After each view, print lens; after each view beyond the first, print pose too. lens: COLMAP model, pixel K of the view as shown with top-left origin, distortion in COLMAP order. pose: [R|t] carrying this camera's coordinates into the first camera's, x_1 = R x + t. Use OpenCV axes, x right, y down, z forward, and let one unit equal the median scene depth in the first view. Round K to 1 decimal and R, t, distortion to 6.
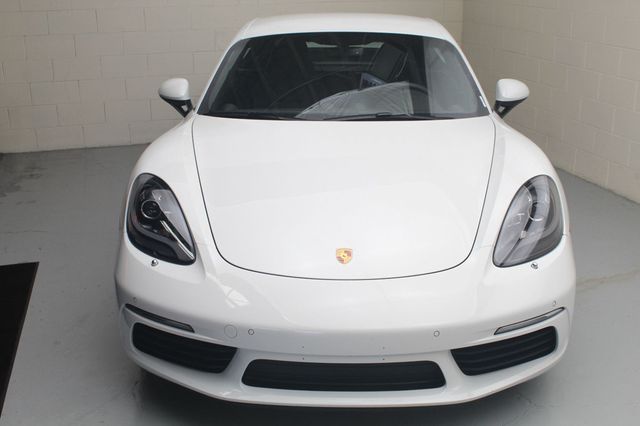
lens RADIAL K [[764.1, 0, 320.0], [0, 764.1, 213.0], [0, 0, 1]] dist [-0.074932, 0.023382]
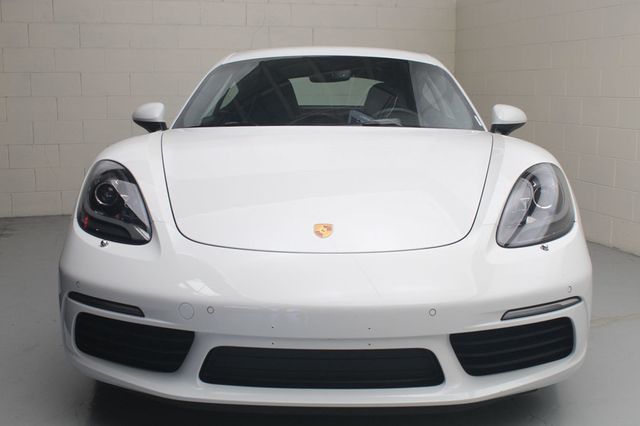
lens RADIAL K [[764.1, 0, 320.0], [0, 764.1, 213.0], [0, 0, 1]] dist [-0.074932, 0.023382]
pose [[0.999938, 0.008199, 0.007507, 0.020386], [-0.006864, 0.986575, -0.163162, 0.169317], [-0.008744, 0.163101, 0.986571, 0.142830]]
